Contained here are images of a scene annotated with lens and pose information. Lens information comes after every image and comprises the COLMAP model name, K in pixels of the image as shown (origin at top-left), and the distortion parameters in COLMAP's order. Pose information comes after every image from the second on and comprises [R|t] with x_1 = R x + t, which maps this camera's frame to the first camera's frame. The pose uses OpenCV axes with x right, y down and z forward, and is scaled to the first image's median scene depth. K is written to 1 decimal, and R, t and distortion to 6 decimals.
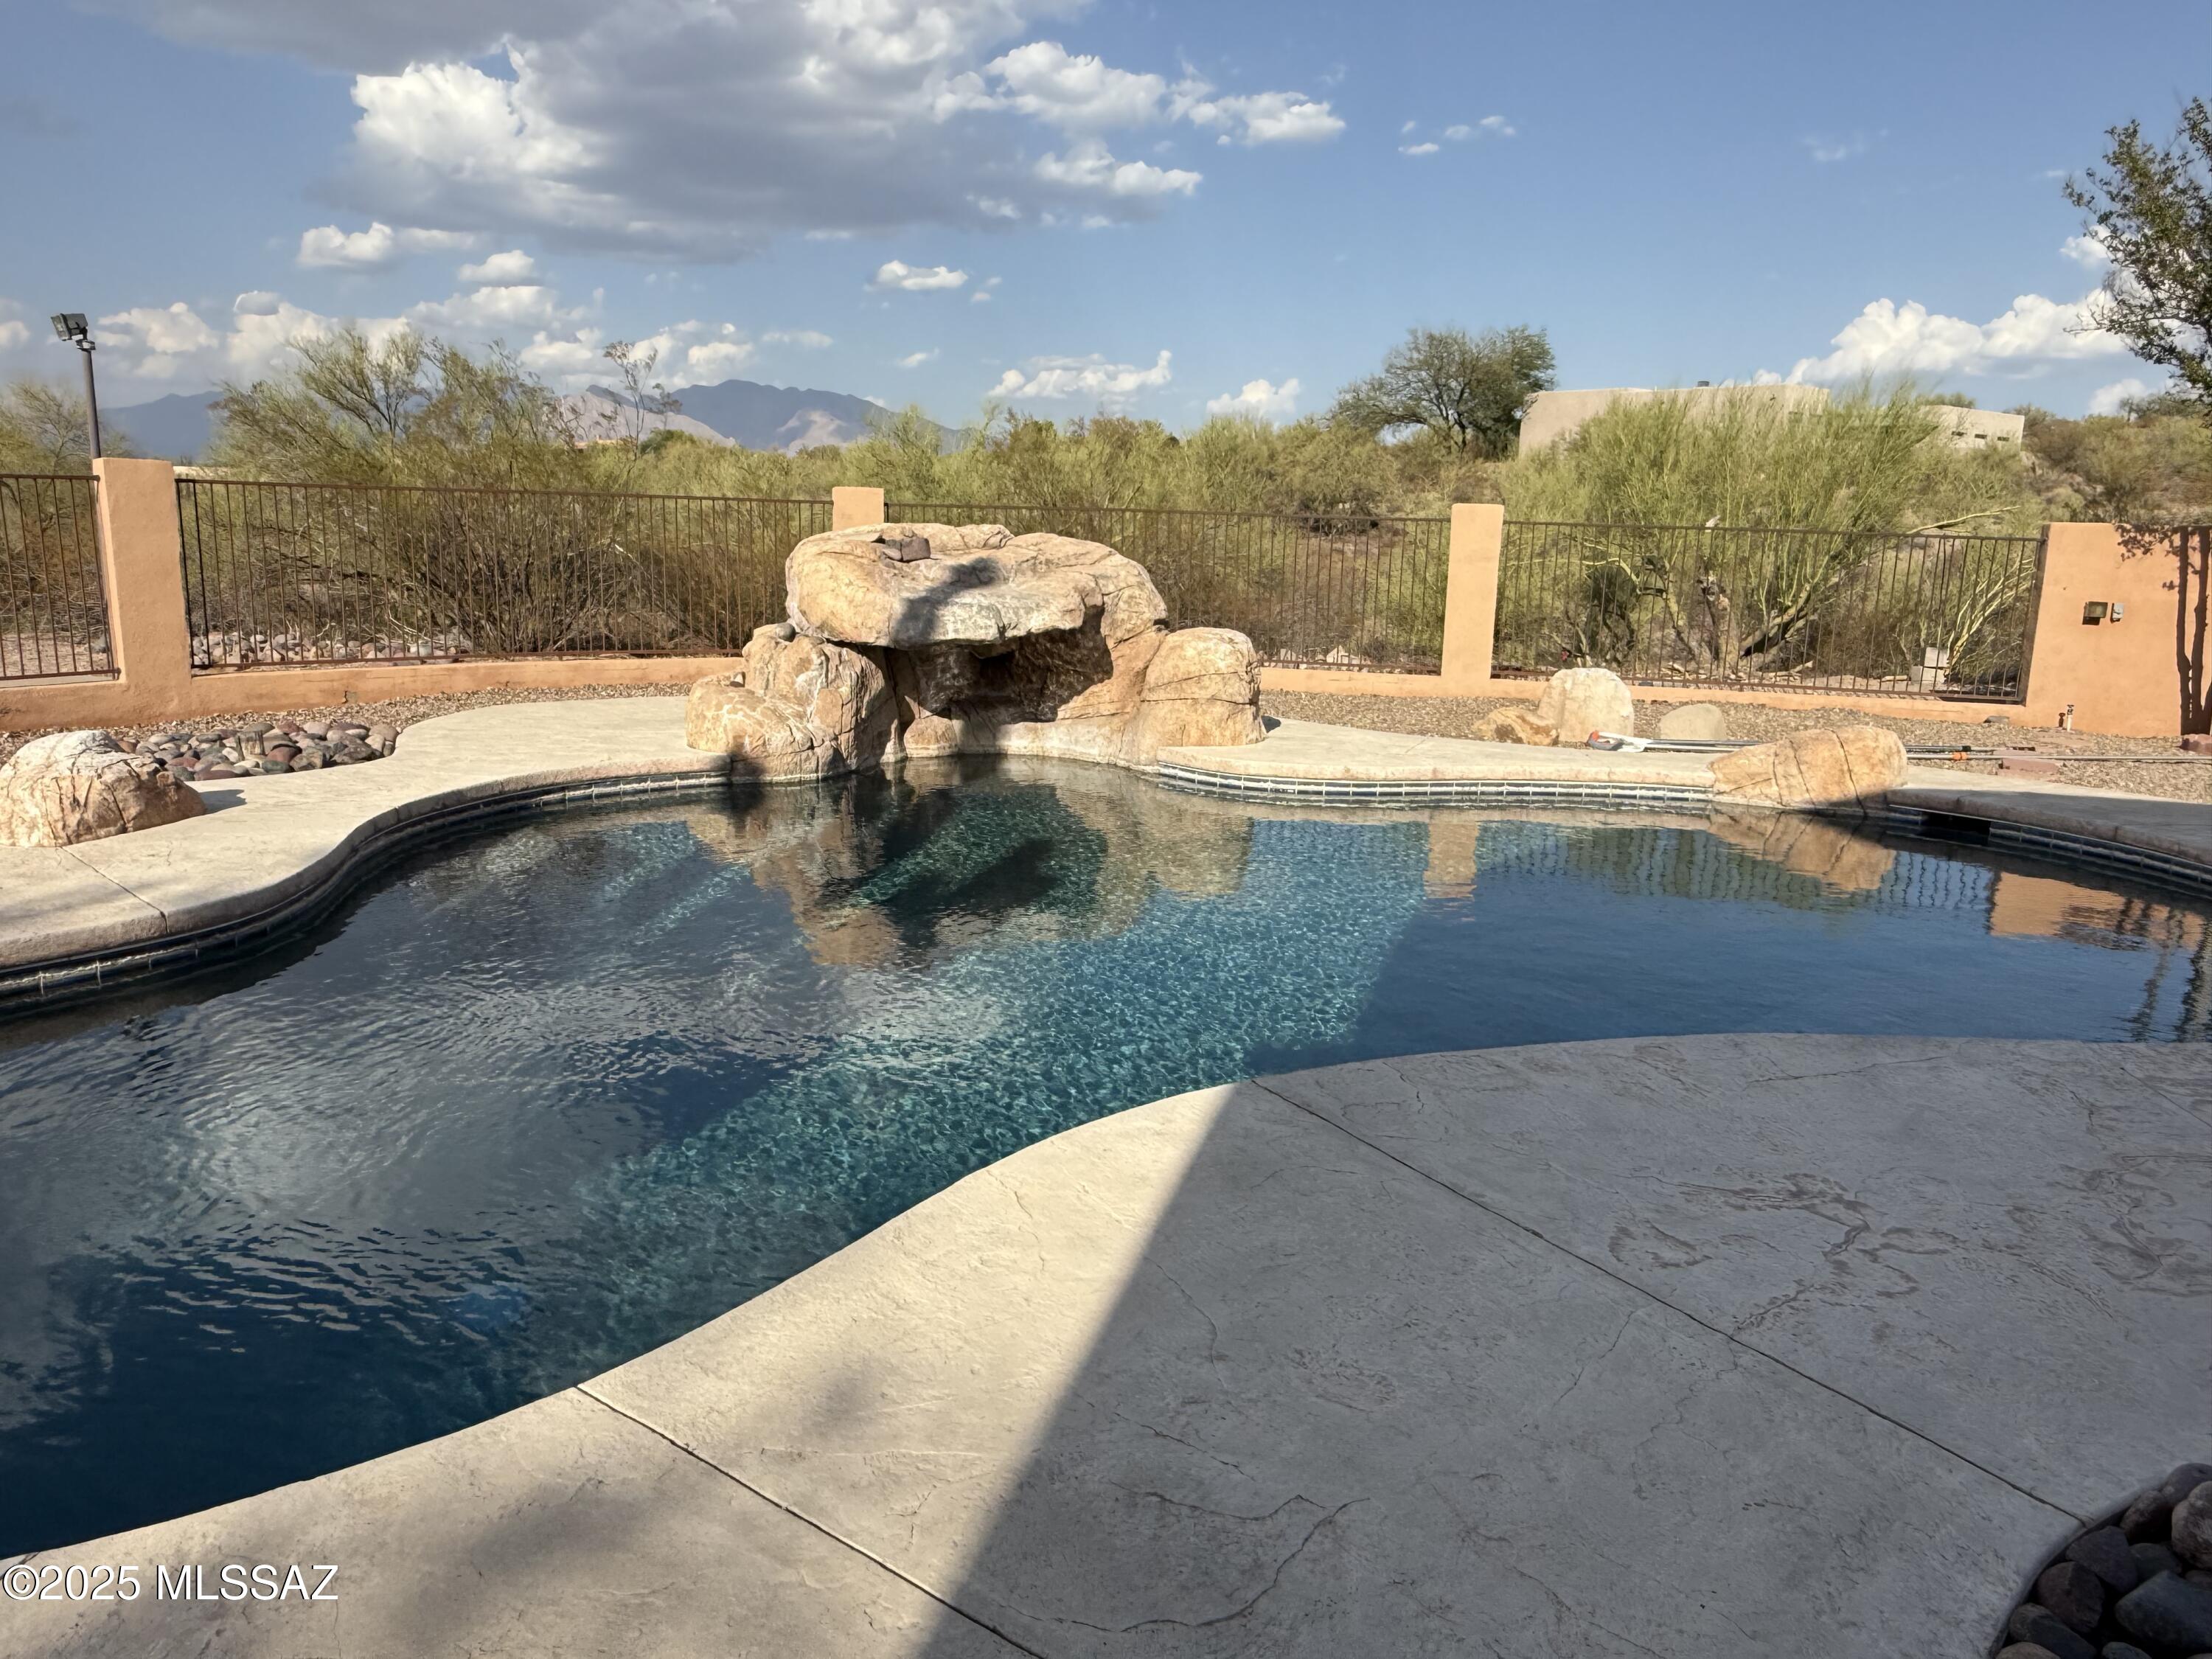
lens RADIAL K [[1563.3, 0, 1108.5], [0, 1563.3, 831.1], [0, 0, 1]] dist [-0.007898, 0.002842]
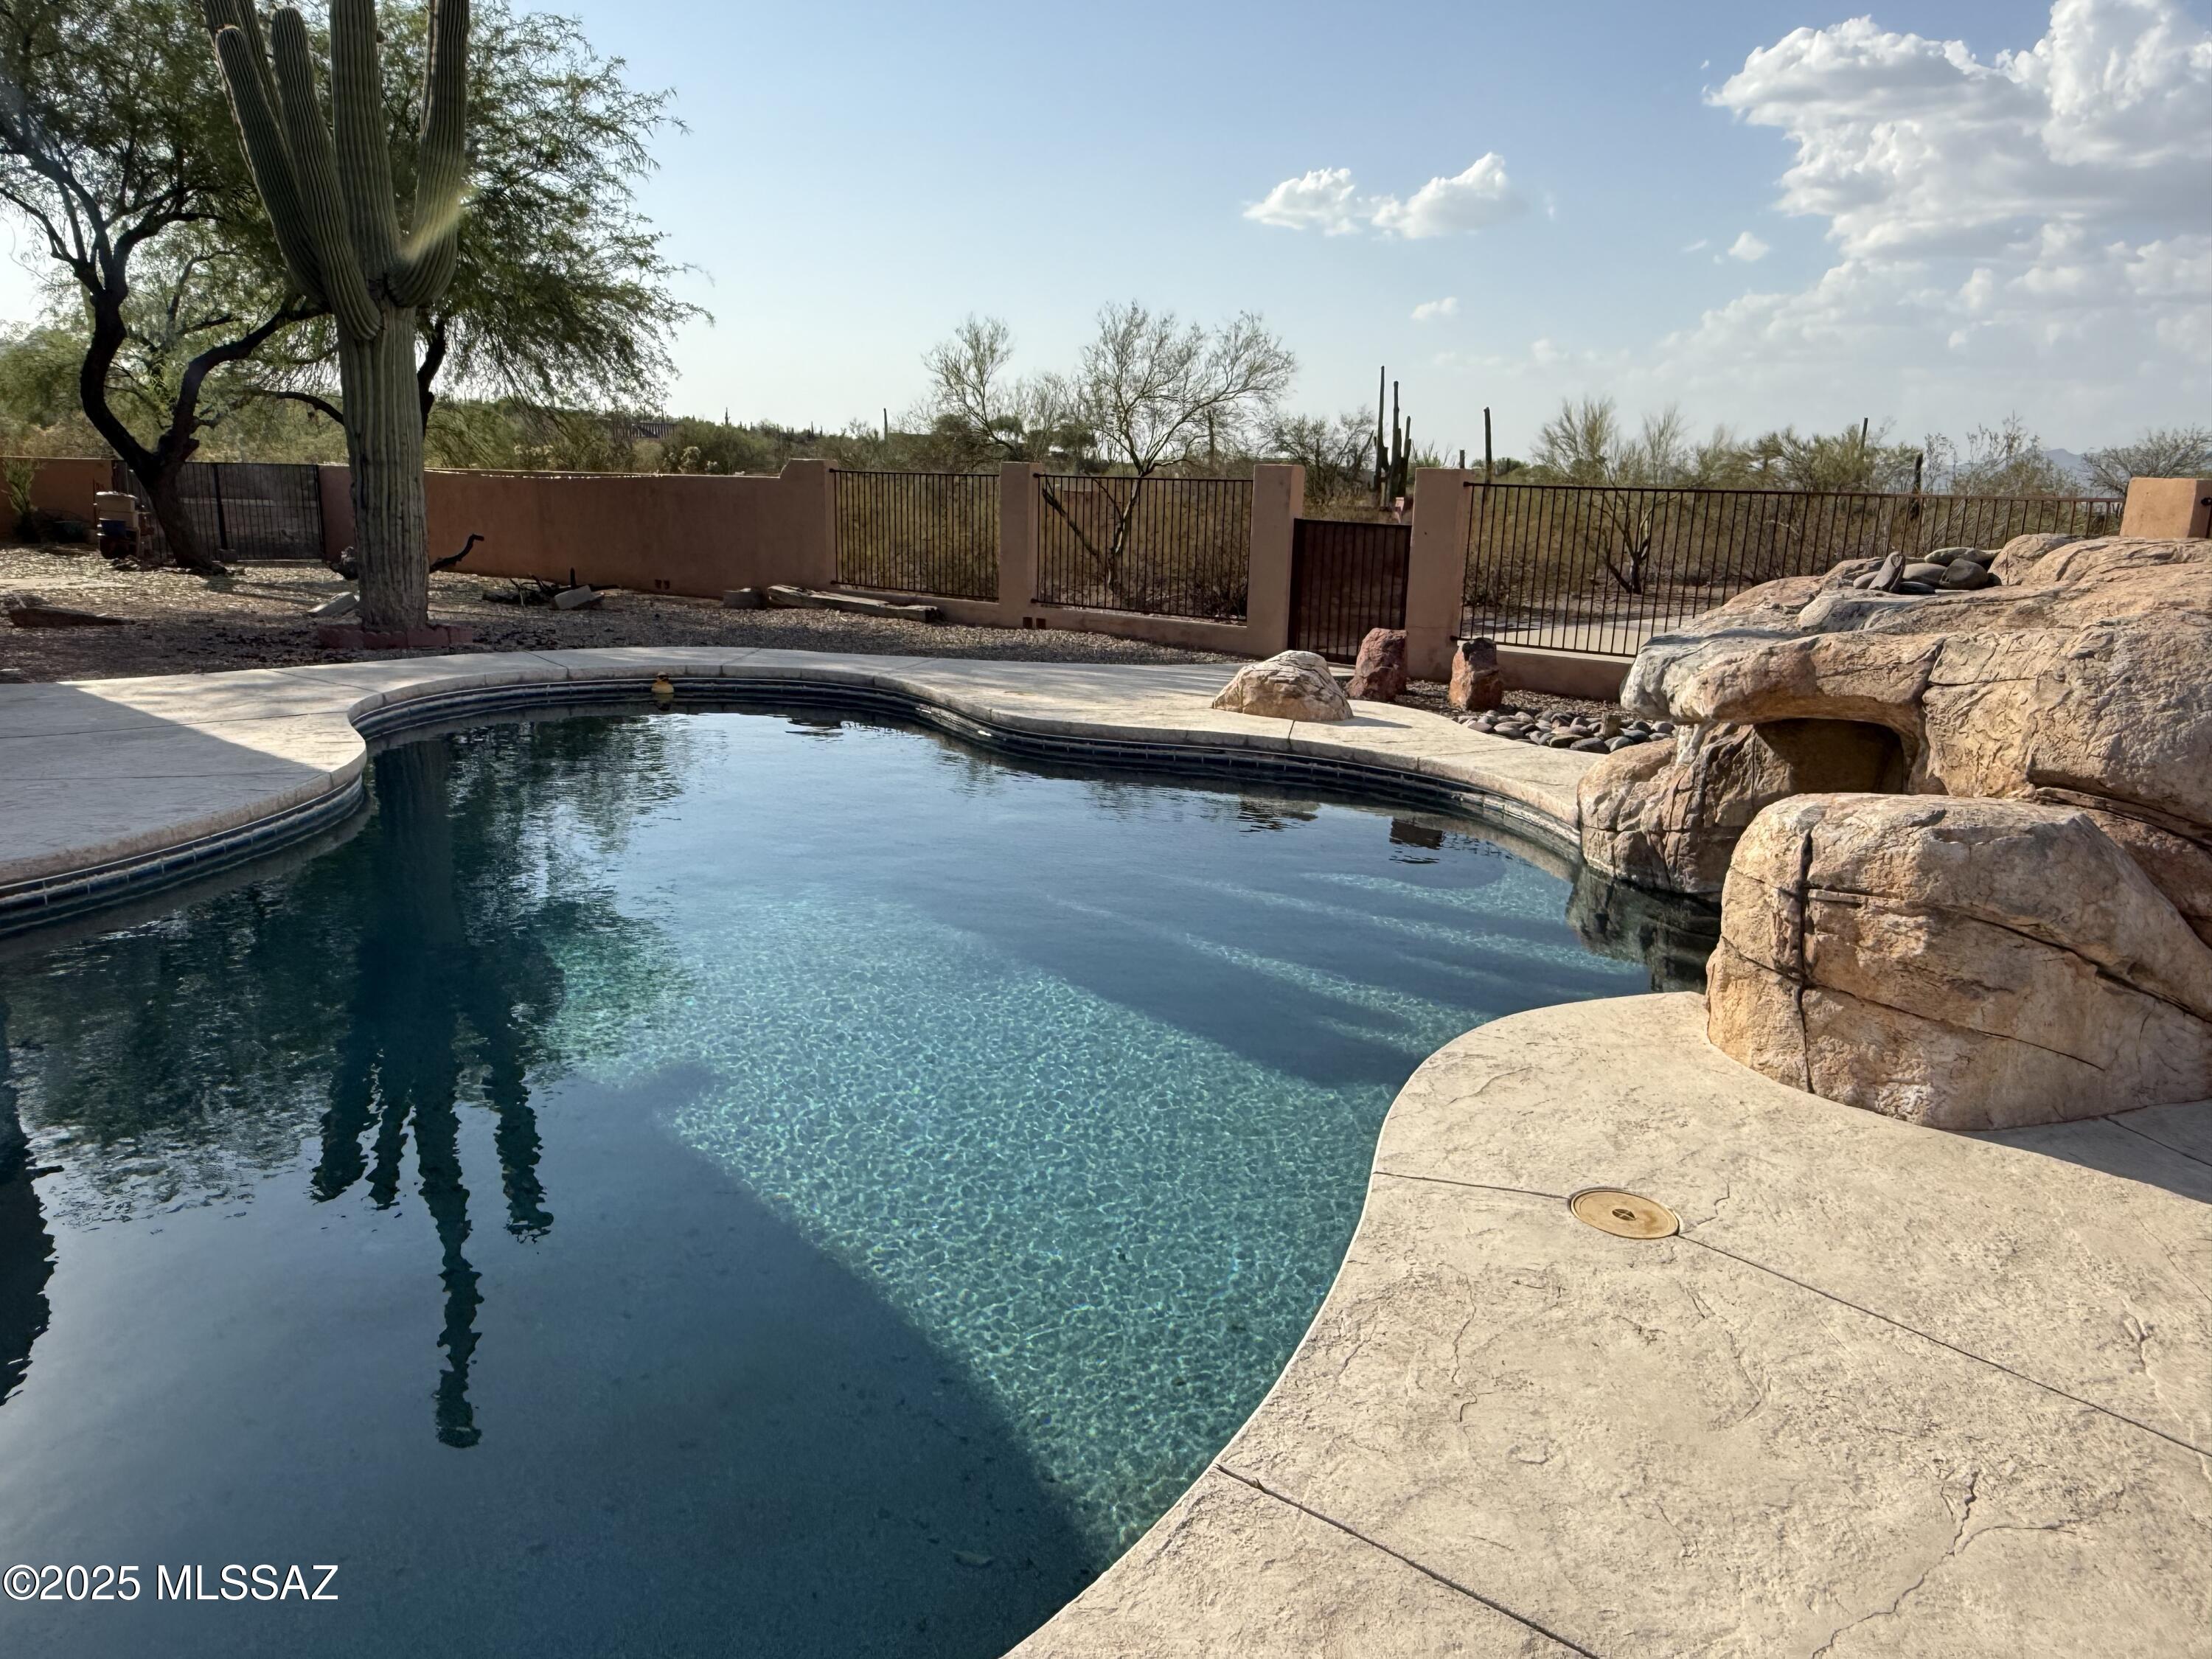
lens RADIAL K [[1563.3, 0, 1105.6], [0, 1563.3, 830.4], [0, 0, 1]] dist [-0.007898, 0.002842]
pose [[-0.468467, 0.151539, -0.870387, 0.526877], [-0.214834, 0.936069, 0.278604, -0.195937], [0.856962, 0.317506, -0.405962, 1.048492]]
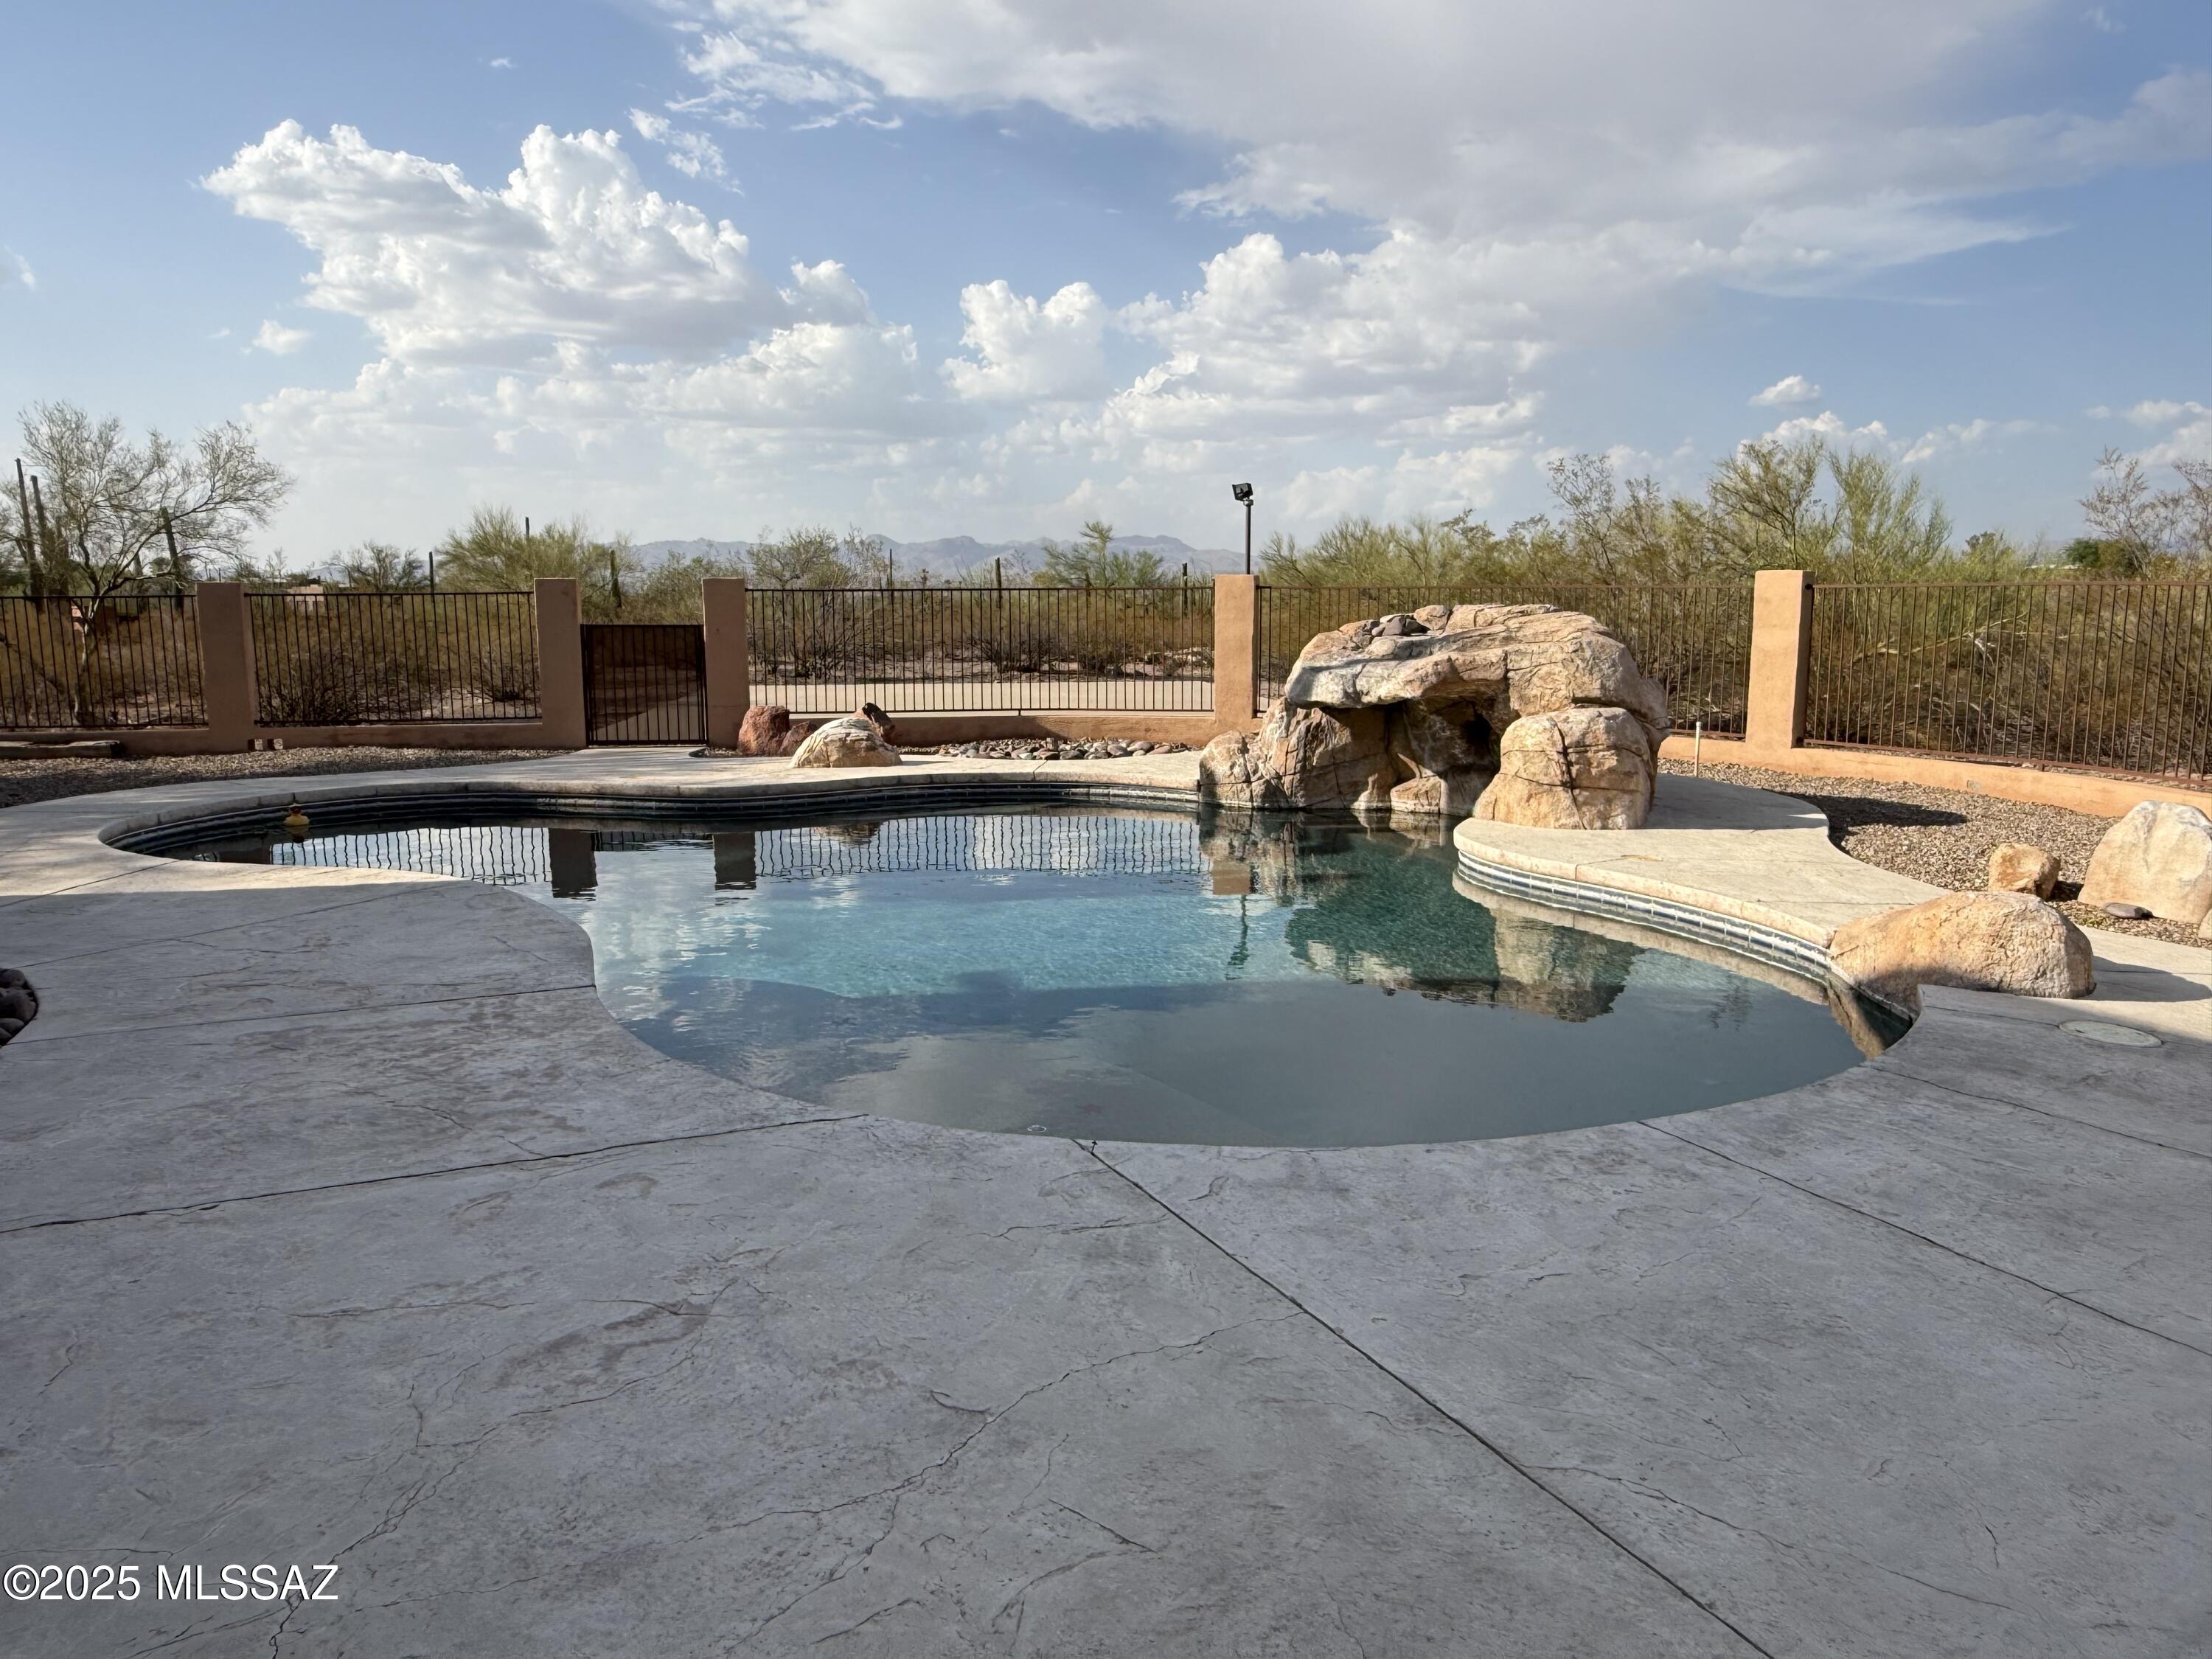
lens RADIAL K [[1563.3, 0, 1103.3], [0, 1563.3, 830.7], [0, 0, 1]] dist [-0.007898, 0.002842]
pose [[0.327770, 0.111341, -0.938174, 0.928562], [-0.173555, 0.983228, 0.056053, -0.062619], [0.928679, 0.144453, 0.341597, 0.444693]]
